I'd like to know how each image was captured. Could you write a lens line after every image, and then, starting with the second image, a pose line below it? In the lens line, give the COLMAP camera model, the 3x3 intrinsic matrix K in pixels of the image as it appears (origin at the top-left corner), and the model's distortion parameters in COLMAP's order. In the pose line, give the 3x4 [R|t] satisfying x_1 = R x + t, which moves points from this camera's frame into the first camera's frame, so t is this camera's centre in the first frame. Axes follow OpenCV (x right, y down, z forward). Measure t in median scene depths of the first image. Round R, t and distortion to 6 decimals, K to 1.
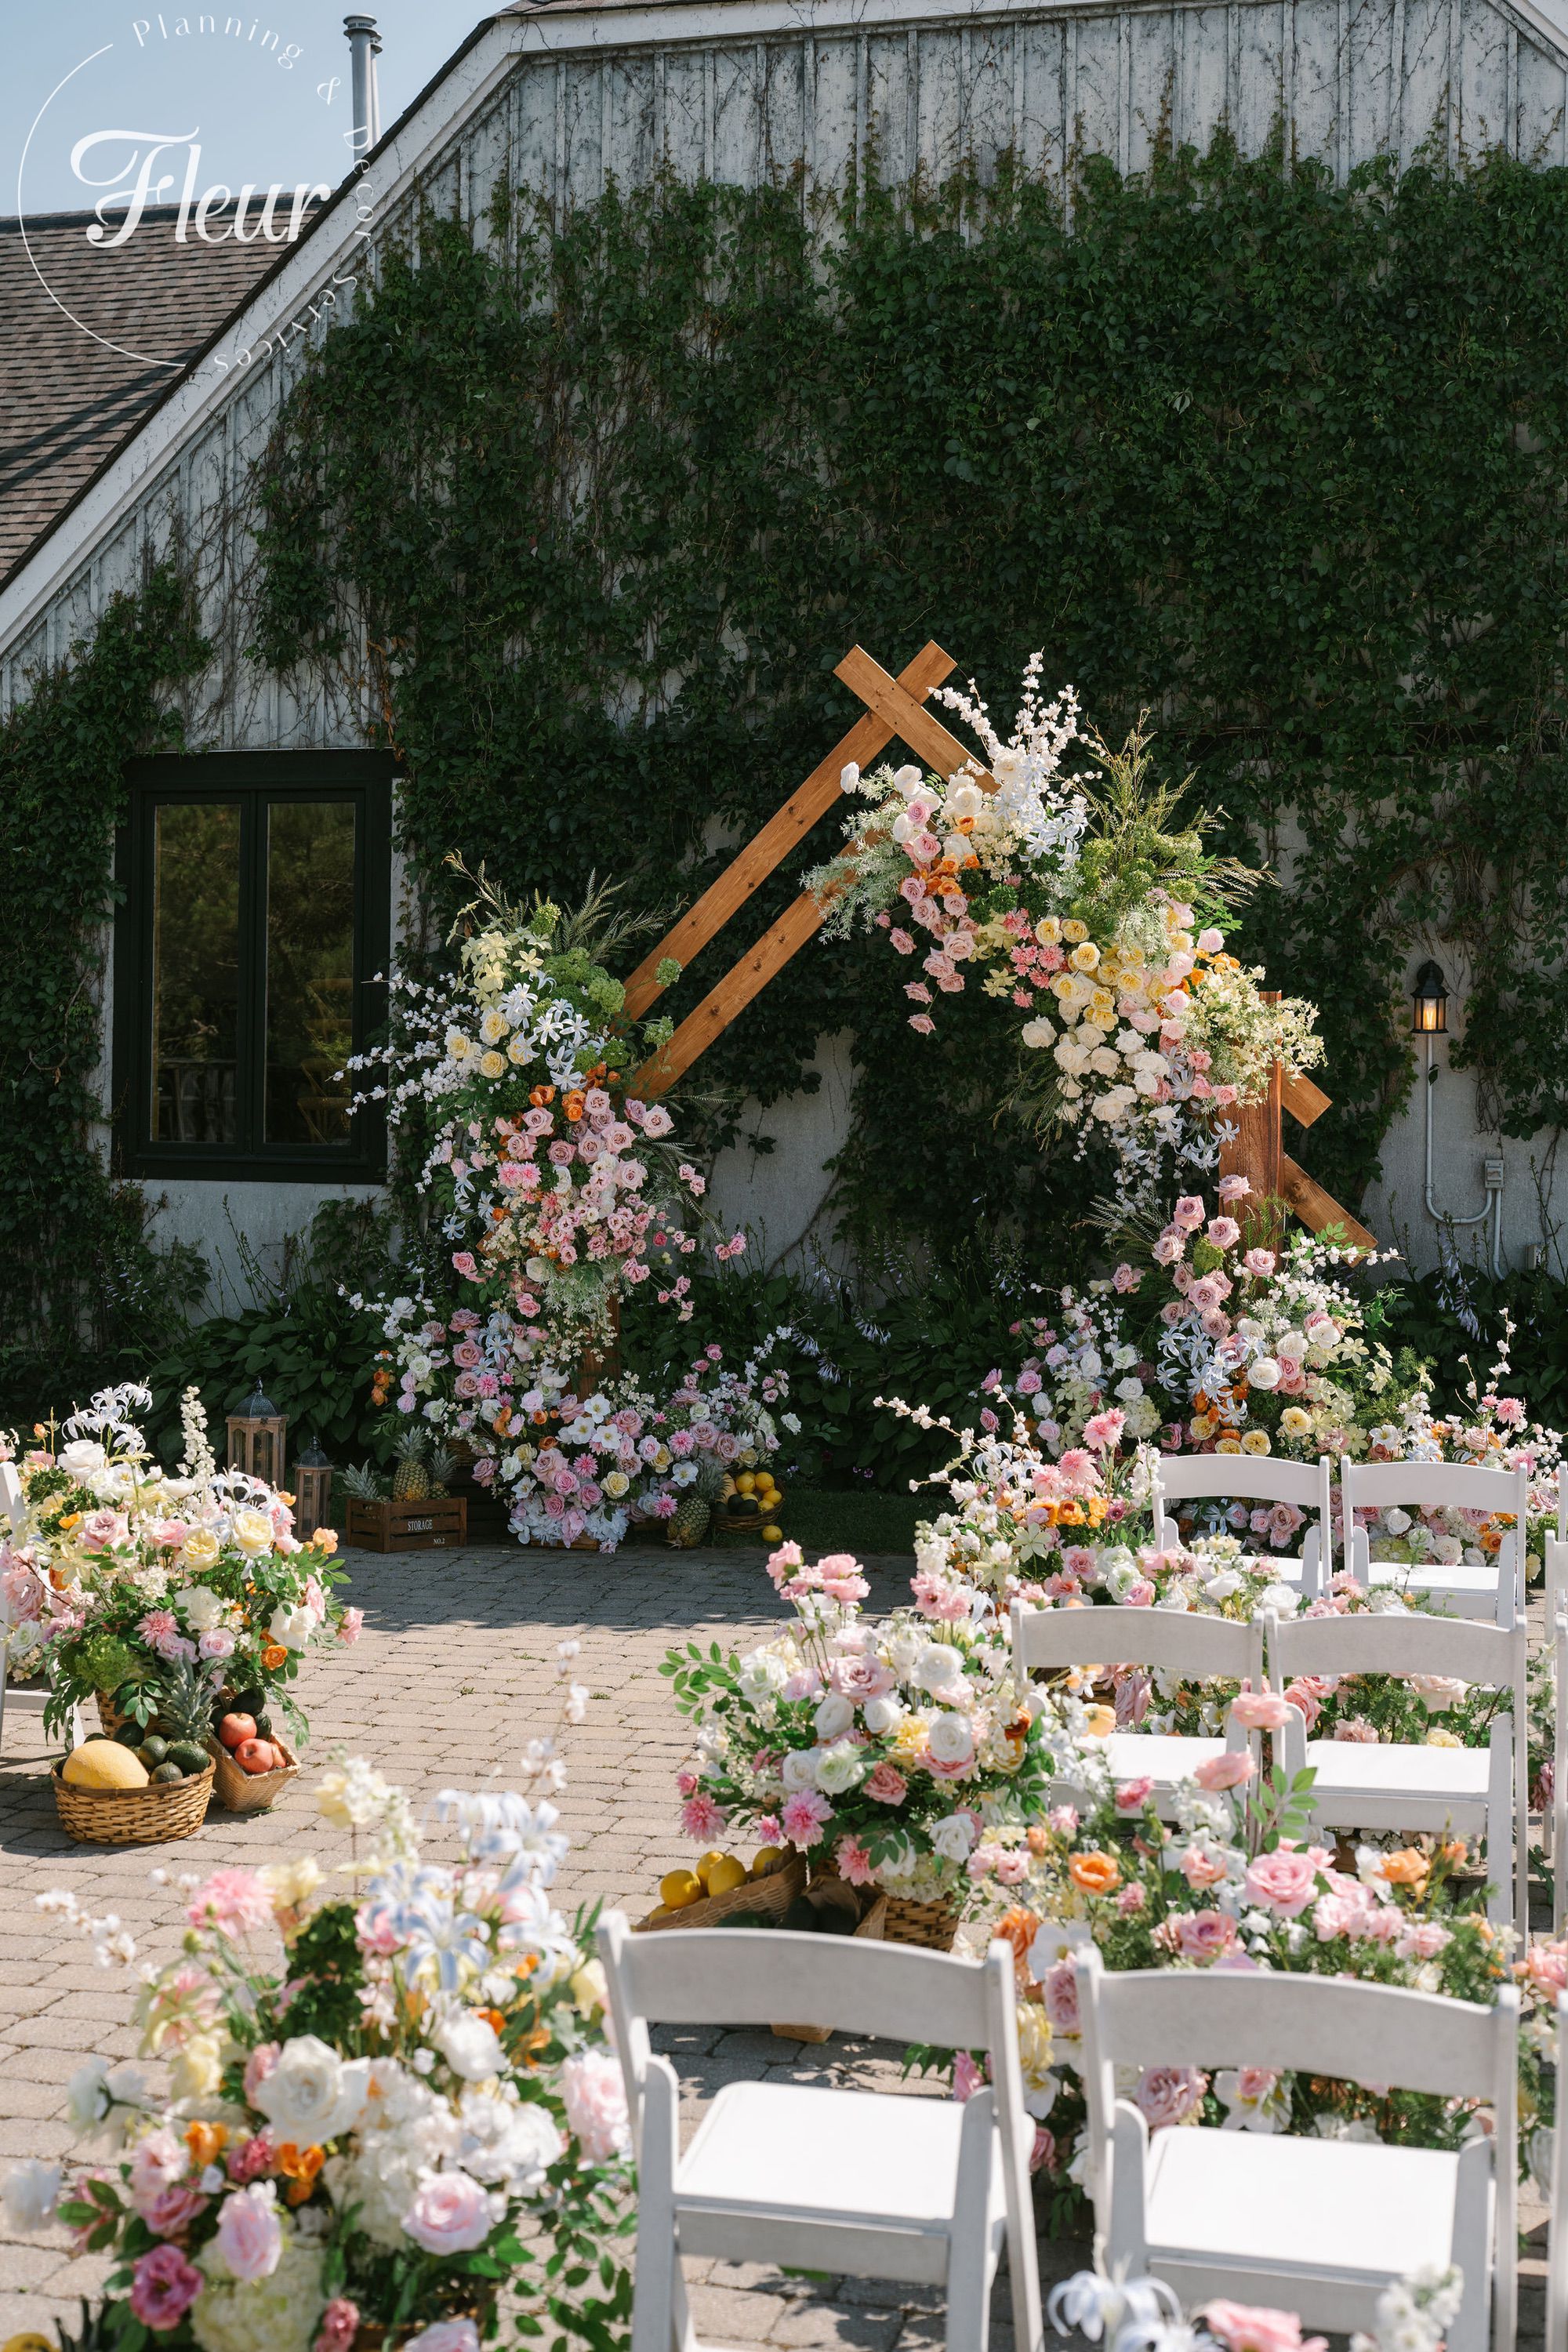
lens RADIAL K [[2769.3, 0, 782.1], [0, 2769.3, 1171.5], [0, 0, 1]] dist [0.000602, 0.000000]
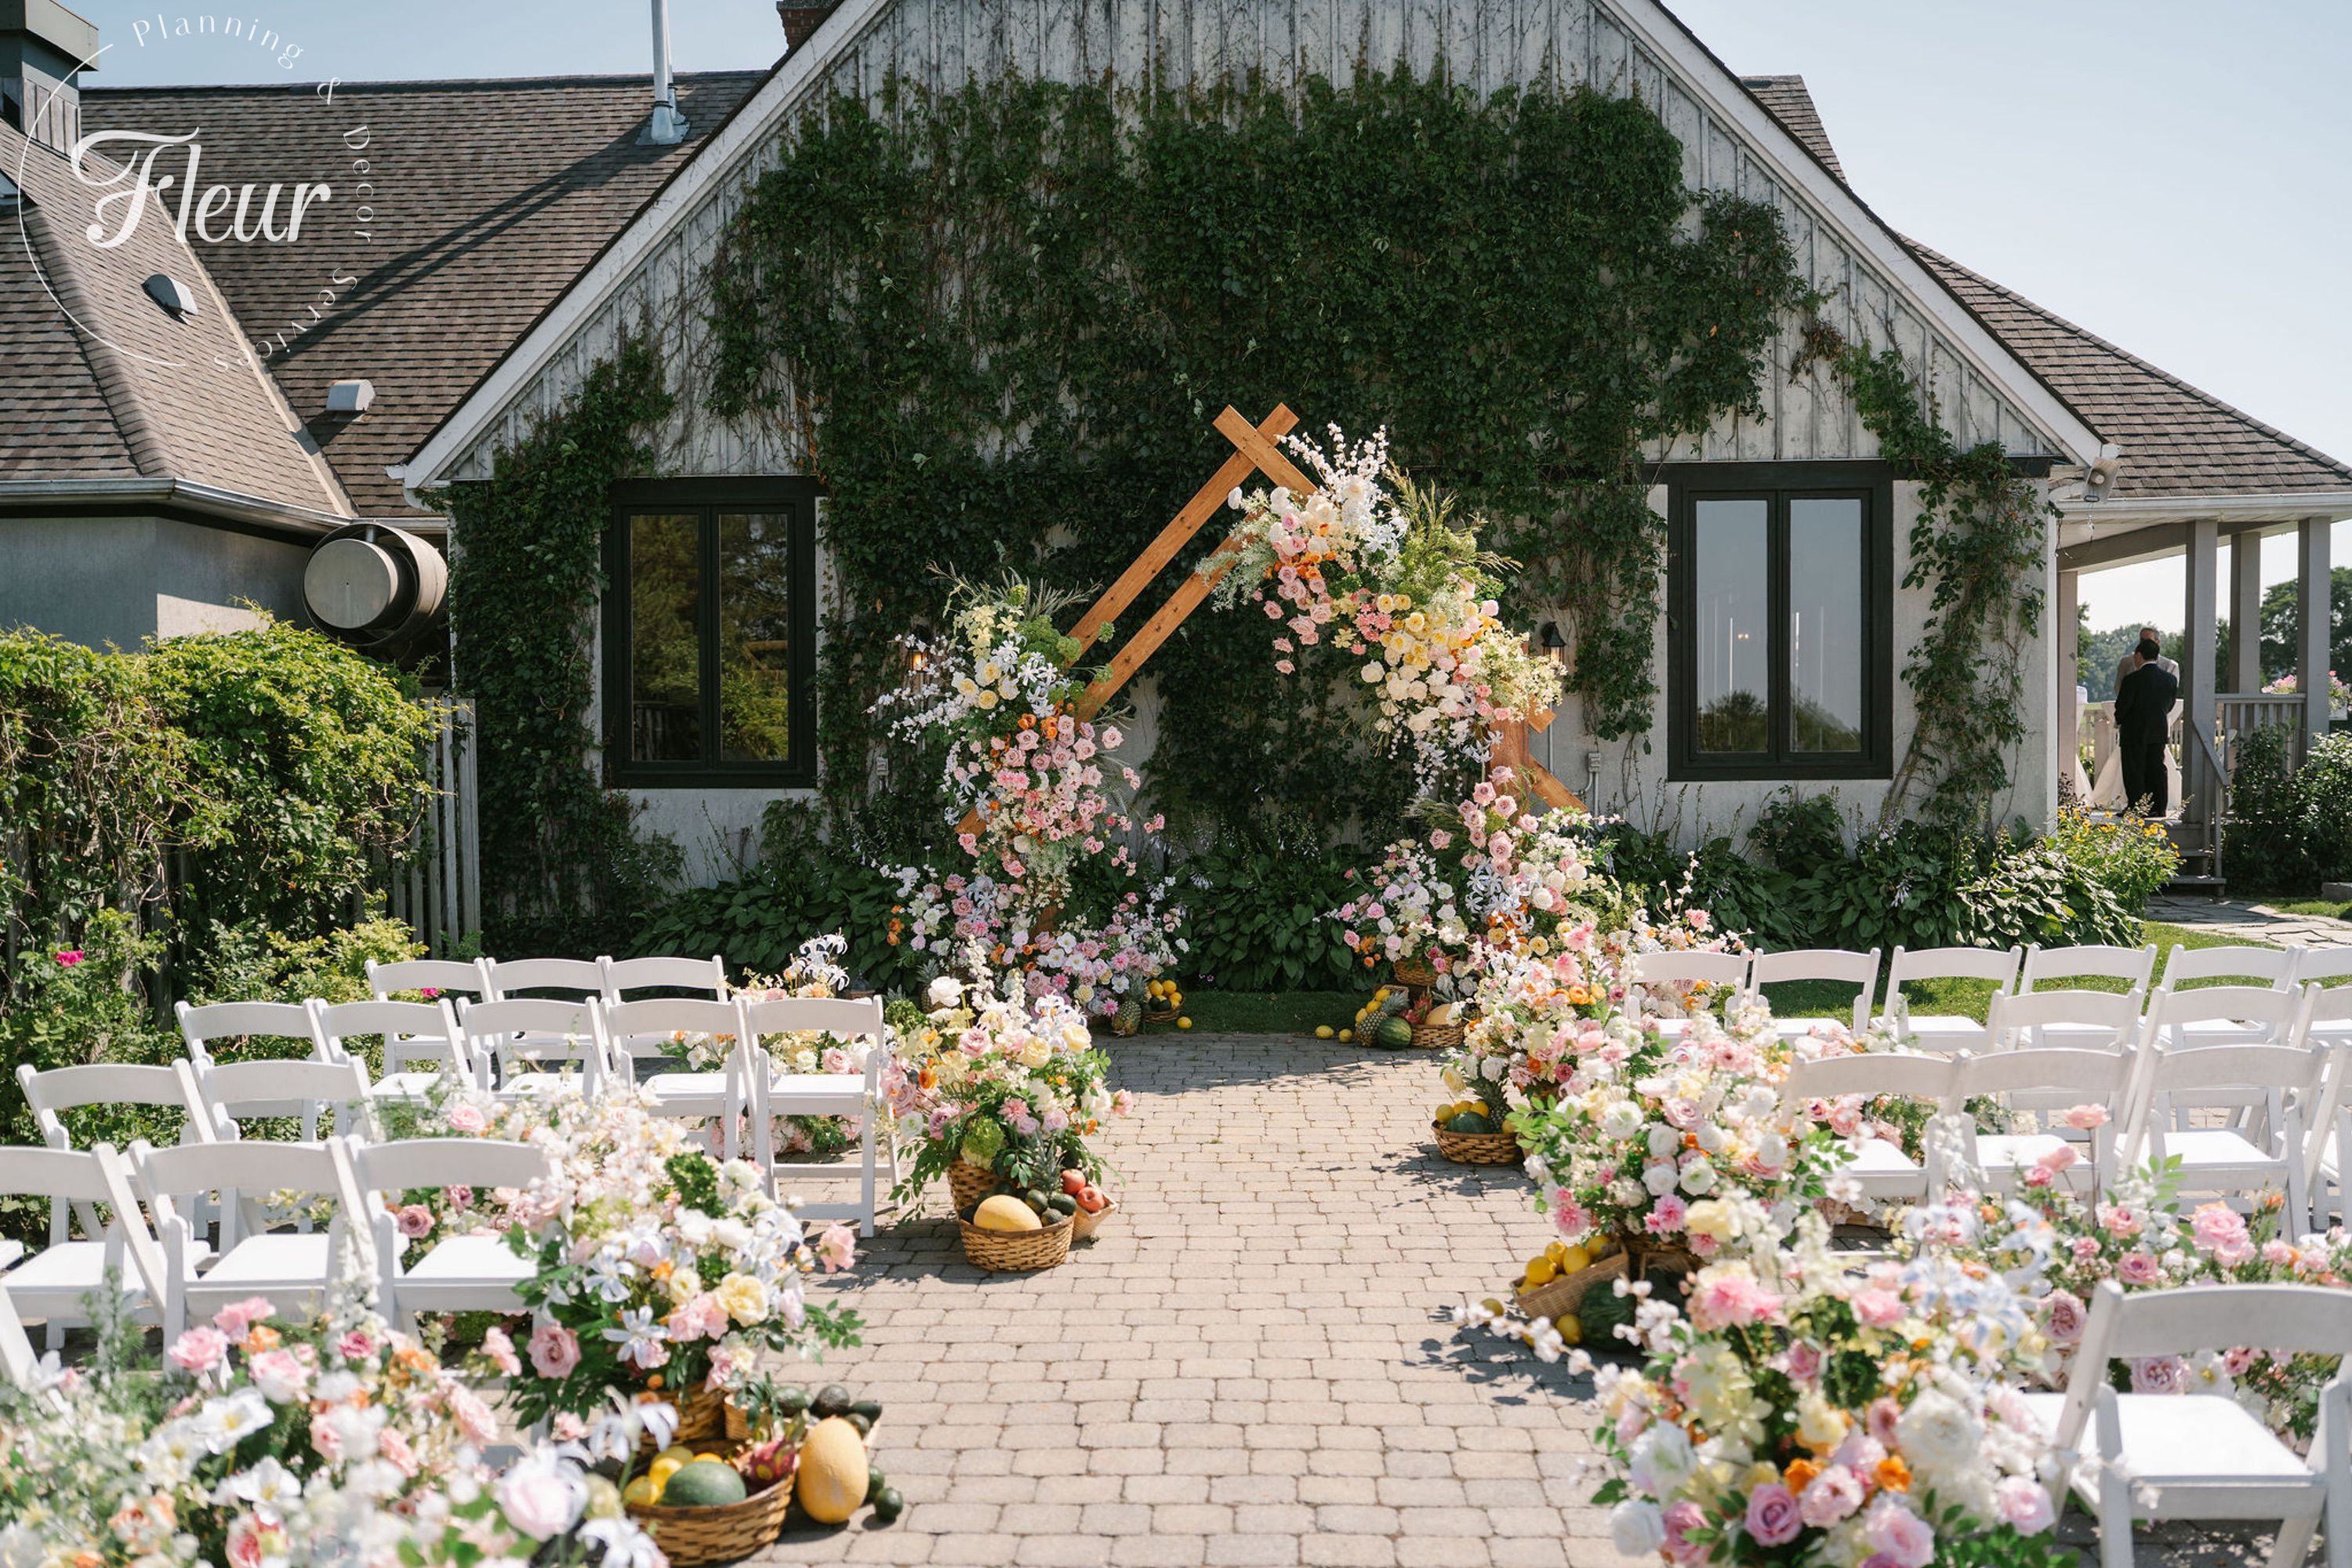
lens RADIAL K [[1877.1, 0, 1164.9], [0, 1877.1, 784.2], [0, 0, 1]] dist [-0.001167, -0.008475]
pose [[0.978543, -0.024229, 0.204615, -0.206381], [0.022904, 0.999699, 0.008843, -0.001986], [-0.204768, -0.003967, 0.978803, 0.047398]]
